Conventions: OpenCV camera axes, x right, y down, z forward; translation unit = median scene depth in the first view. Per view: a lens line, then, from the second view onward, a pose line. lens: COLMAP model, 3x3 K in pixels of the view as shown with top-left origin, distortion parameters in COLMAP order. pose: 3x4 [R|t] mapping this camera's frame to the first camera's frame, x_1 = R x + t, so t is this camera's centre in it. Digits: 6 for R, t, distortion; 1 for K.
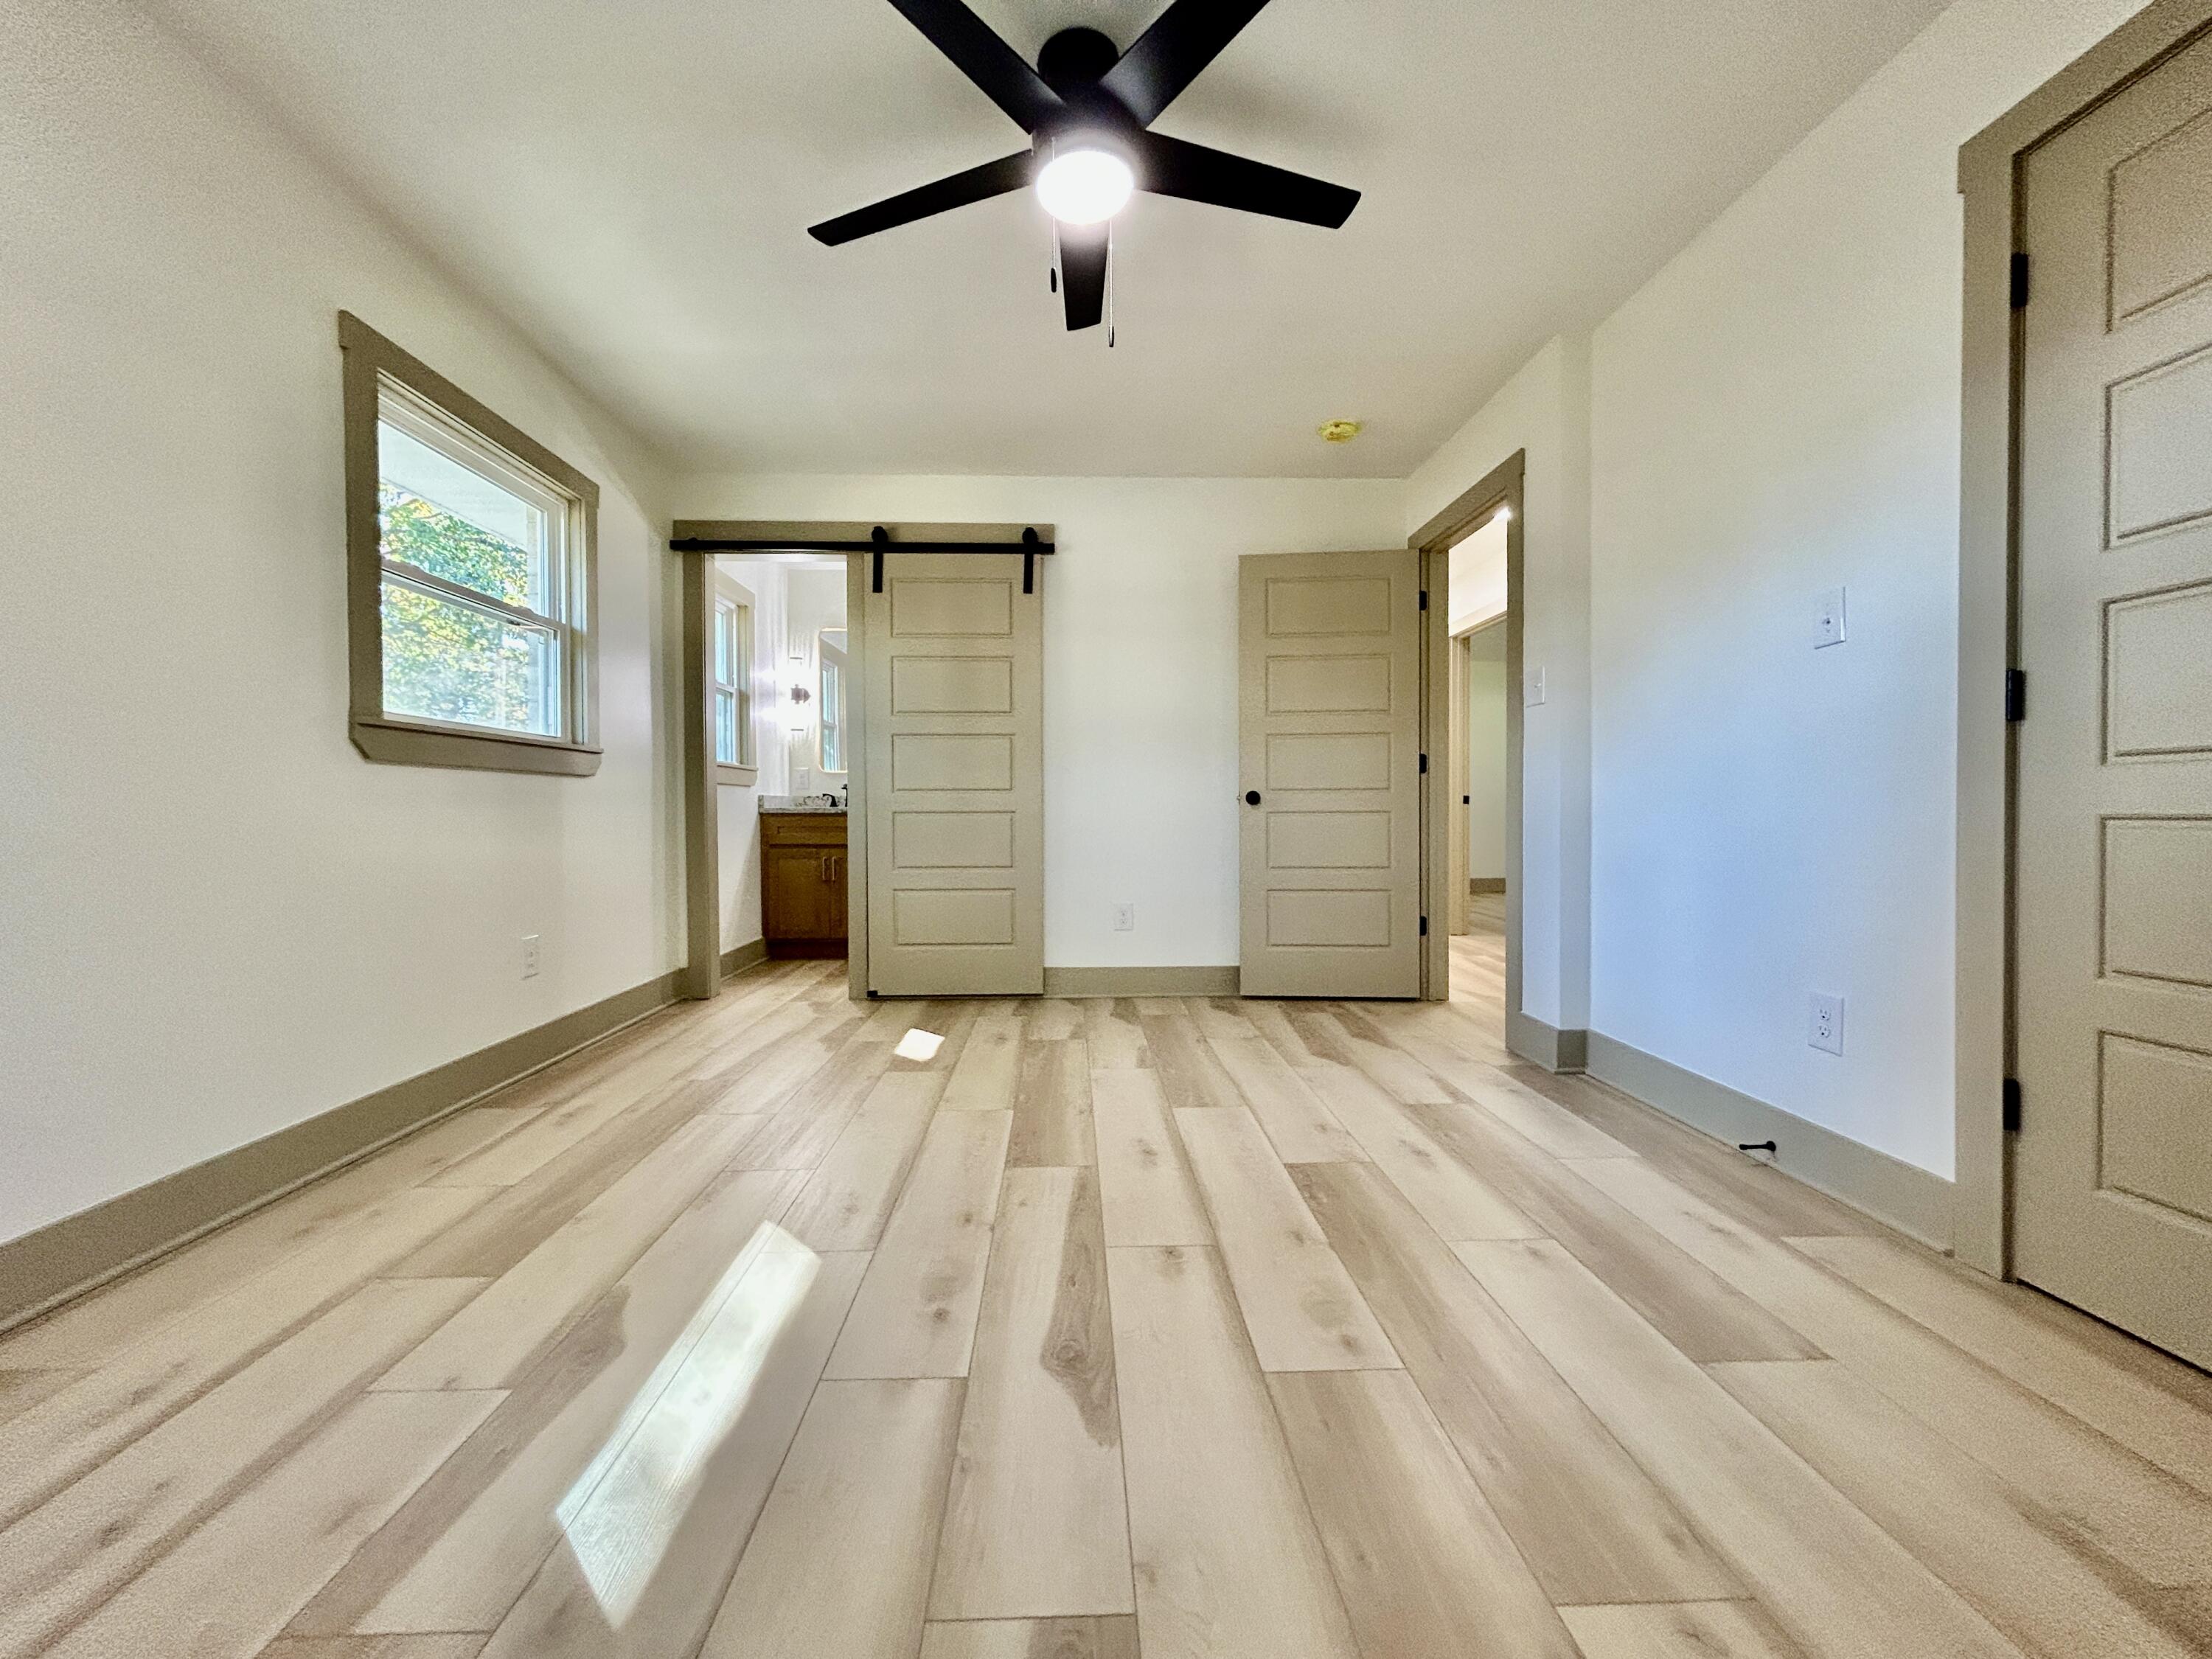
lens RADIAL K [[884.8, 0, 1093.8], [0, 884.8, 821.8], [0, 0, 1]] dist [-0.000994, 0.000457]
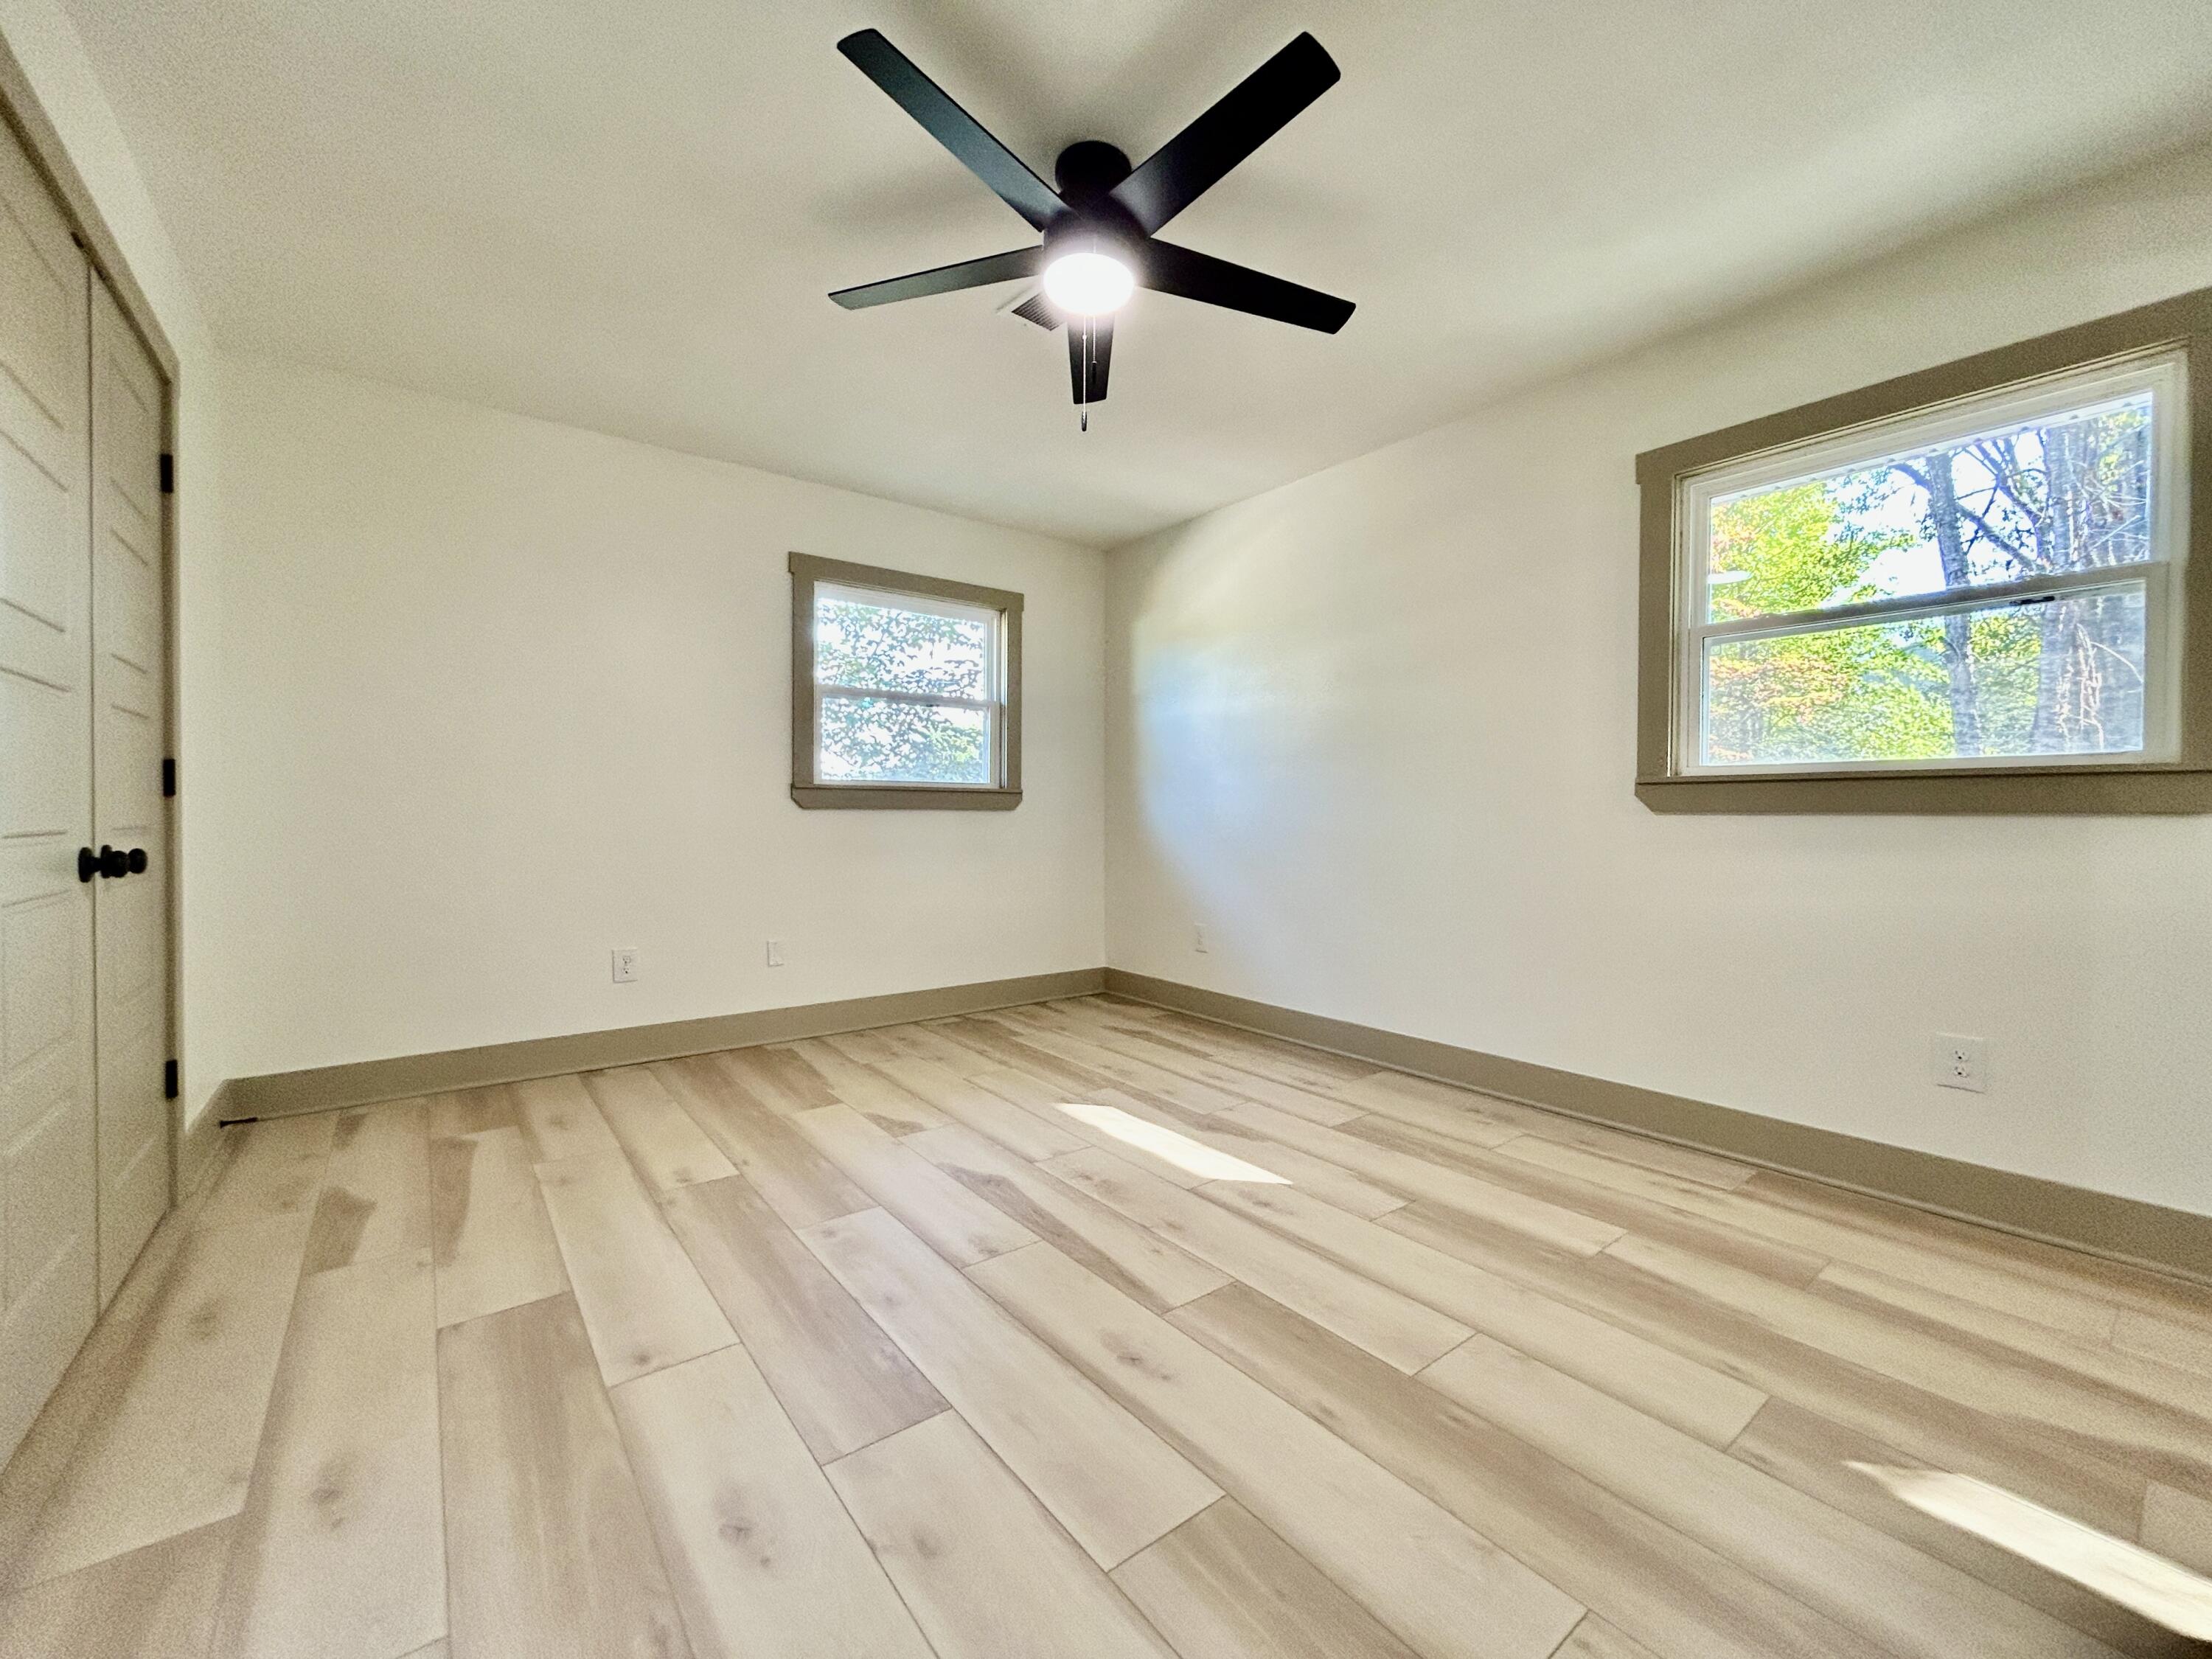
lens RADIAL K [[884.8, 0, 1093.8], [0, 884.8, 821.8], [0, 0, 1]] dist [-0.000994, 0.000457]
pose [[-0.811696, 0.007440, -0.584033, 0.609435], [-0.007409, 0.999707, 0.023032, -0.095474], [0.584034, 0.023022, -0.811403, 1.882174]]
